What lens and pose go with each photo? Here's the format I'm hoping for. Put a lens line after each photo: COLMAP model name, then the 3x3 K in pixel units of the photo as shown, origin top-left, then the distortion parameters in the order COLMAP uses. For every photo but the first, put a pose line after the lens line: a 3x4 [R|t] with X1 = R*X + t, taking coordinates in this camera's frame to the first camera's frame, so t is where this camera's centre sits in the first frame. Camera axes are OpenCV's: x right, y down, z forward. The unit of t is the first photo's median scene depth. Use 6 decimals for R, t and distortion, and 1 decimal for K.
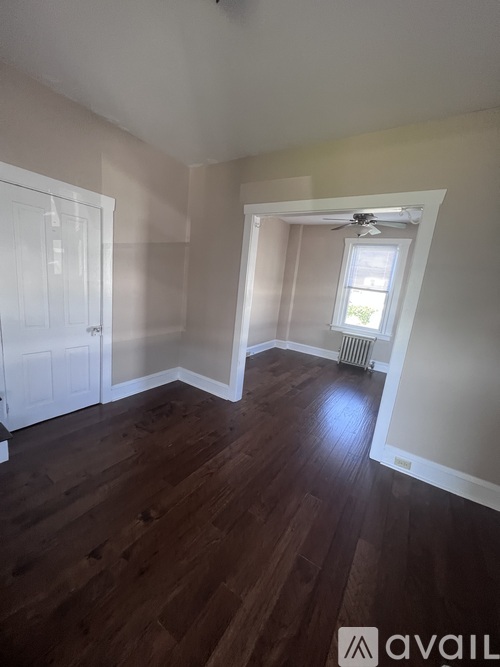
lens RADIAL K [[266.8, 0, 250.9], [0, 266.8, 332.8], [0, 0, 1]] dist [-0.001684, -0.000382]
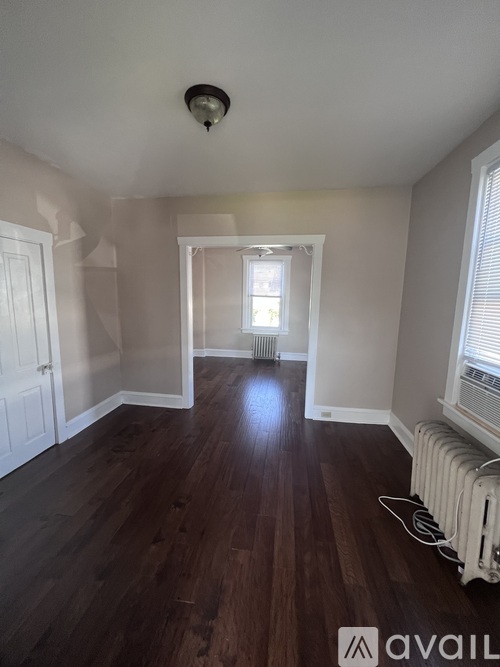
lens RADIAL K [[266.8, 0, 250.9], [0, 266.8, 332.8], [0, 0, 1]] dist [-0.001684, -0.000382]
pose [[0.904211, -0.144788, 0.401795, -0.241210], [0.155415, 0.987830, 0.006218, -0.023106], [-0.397805, 0.056823, 0.915709, -0.152839]]
